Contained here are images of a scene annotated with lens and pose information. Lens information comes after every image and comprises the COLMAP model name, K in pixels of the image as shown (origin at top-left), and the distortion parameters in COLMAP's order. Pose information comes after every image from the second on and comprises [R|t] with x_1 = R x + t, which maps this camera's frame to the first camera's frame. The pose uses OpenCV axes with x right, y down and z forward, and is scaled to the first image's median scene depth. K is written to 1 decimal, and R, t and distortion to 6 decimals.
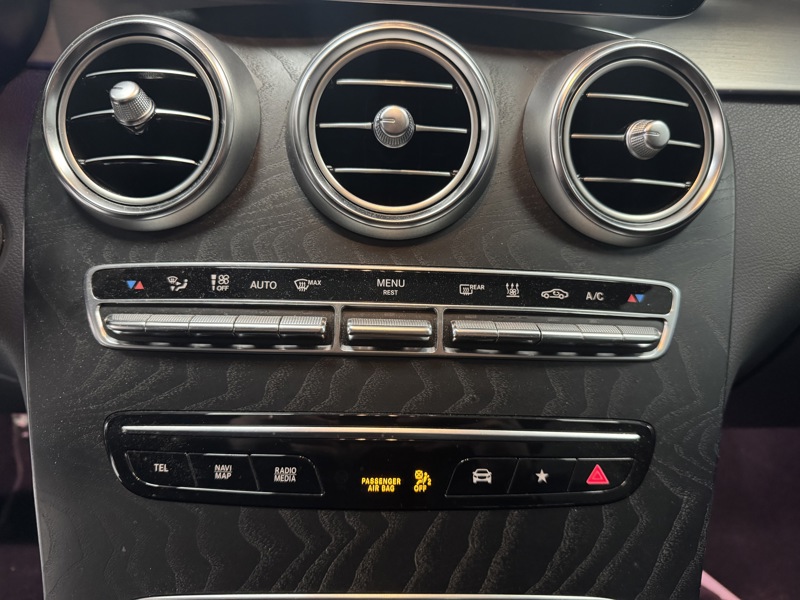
lens RADIAL K [[565.1, 0, 400.0], [0, 565.1, 300.0], [0, 0, 1]] dist [-0.000519, -0.001106]
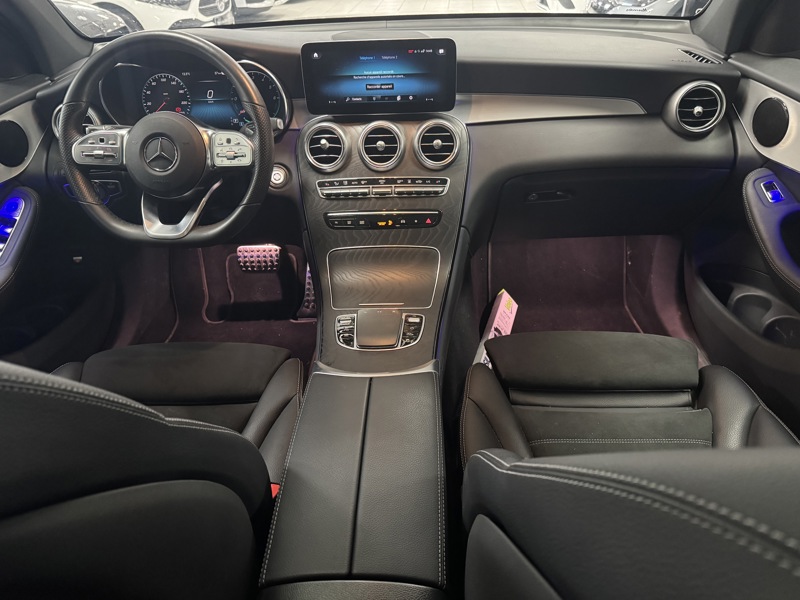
lens RADIAL K [[565.1, 0, 400.0], [0, 565.1, 300.0], [0, 0, 1]] dist [-0.000519, -0.001106]
pose [[0.993597, -0.031630, -0.108469, 0.590232], [0.049077, 0.985541, 0.162174, 0.184924], [0.101771, -0.166459, 0.980782, -3.614238]]
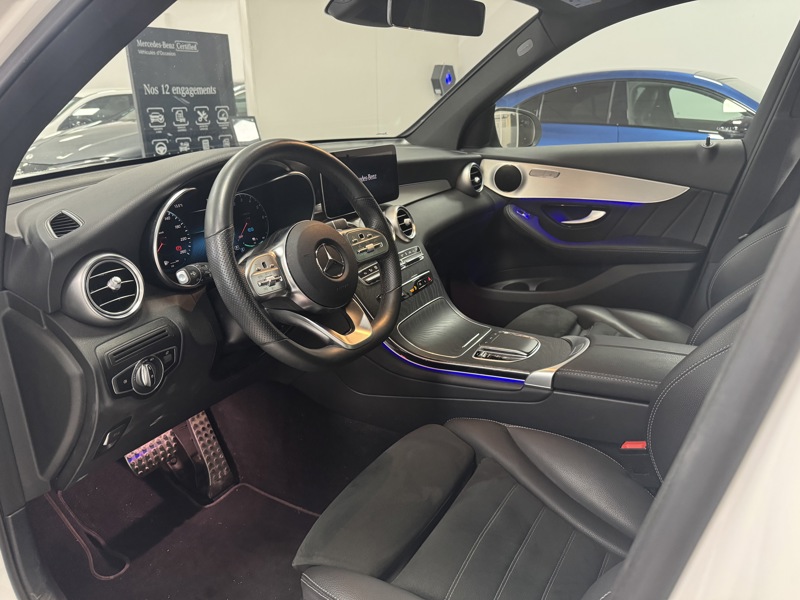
lens RADIAL K [[565.1, 0, 400.0], [0, 565.1, 300.0], [0, 0, 1]] dist [-0.000519, -0.001106]
pose [[0.553924, -0.336307, 0.761621, -4.100838], [0.387929, 0.913671, 0.121308, -0.290752], [-0.736668, 0.228260, 0.636567, -2.312870]]
